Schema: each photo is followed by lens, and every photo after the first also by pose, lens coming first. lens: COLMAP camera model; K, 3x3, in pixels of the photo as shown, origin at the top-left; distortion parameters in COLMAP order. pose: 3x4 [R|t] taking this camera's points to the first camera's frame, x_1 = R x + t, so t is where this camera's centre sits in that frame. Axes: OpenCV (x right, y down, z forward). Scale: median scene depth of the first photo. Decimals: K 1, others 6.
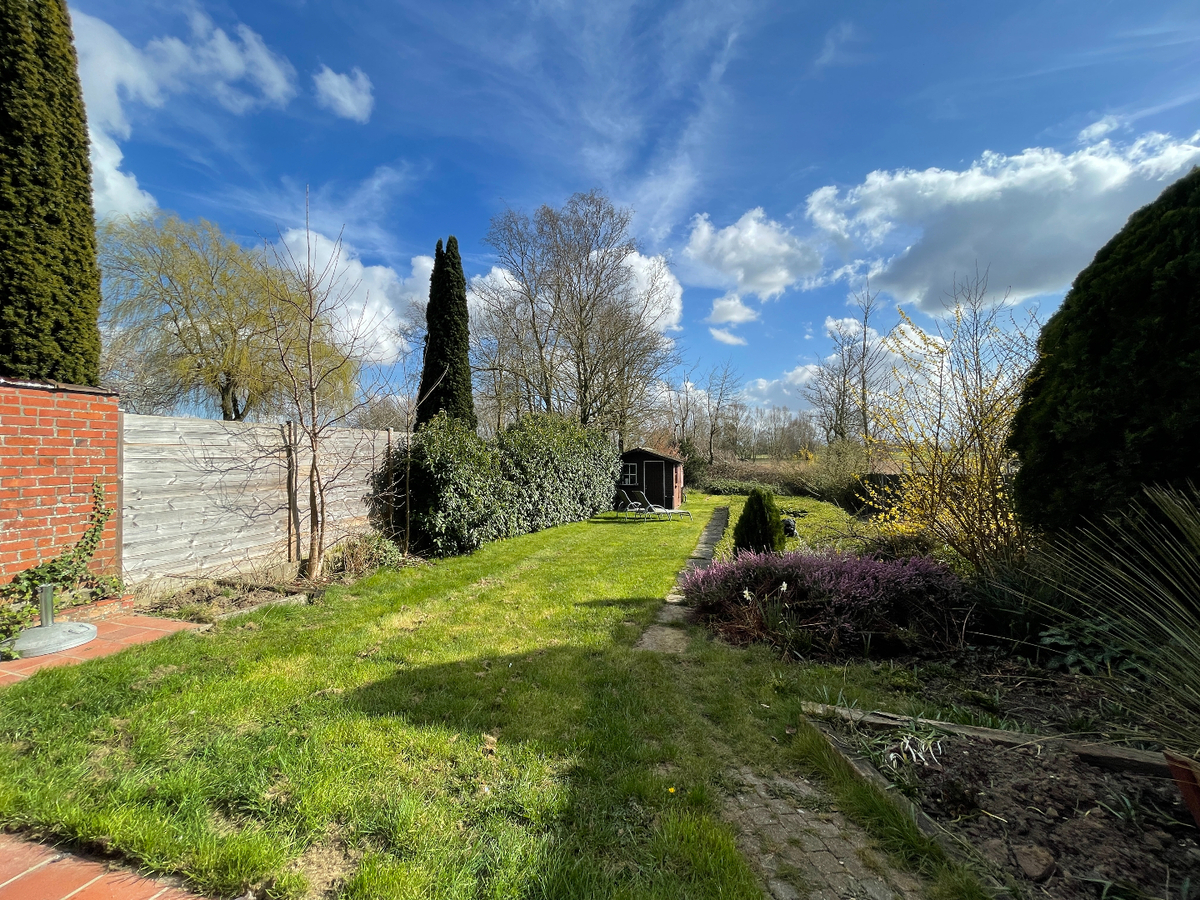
lens RADIAL K [[484.3, 0, 600.0], [0, 484.3, 450.0], [0, 0, 1]] dist [-0.000299, -0.000044]
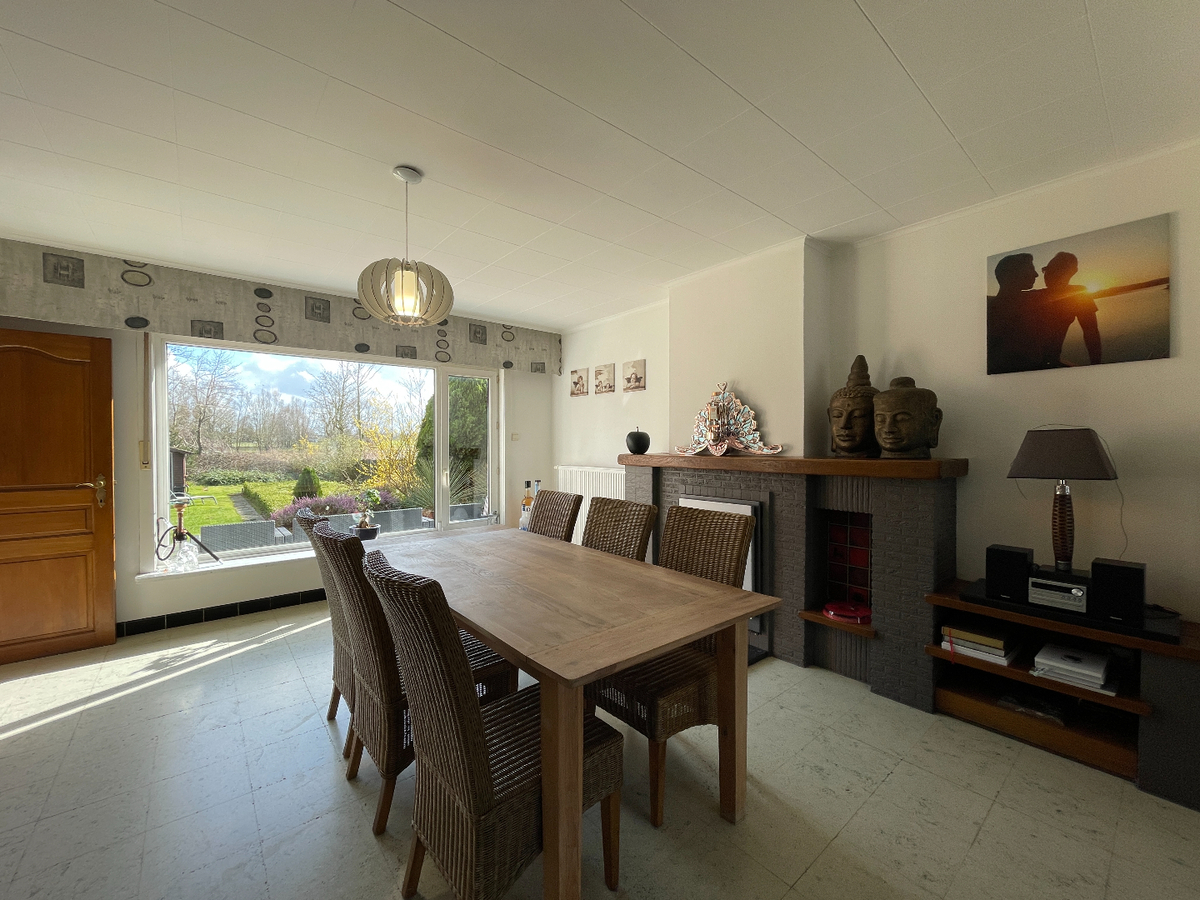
lens RADIAL K [[484.3, 0, 600.0], [0, 484.3, 450.0], [0, 0, 1]] dist [-0.000299, -0.000044]
pose [[0.570478, -0.012272, 0.821221, -0.098892], [-0.009951, 0.999712, 0.021852, -0.008044], [-0.821253, -0.020639, 0.570191, -0.176821]]
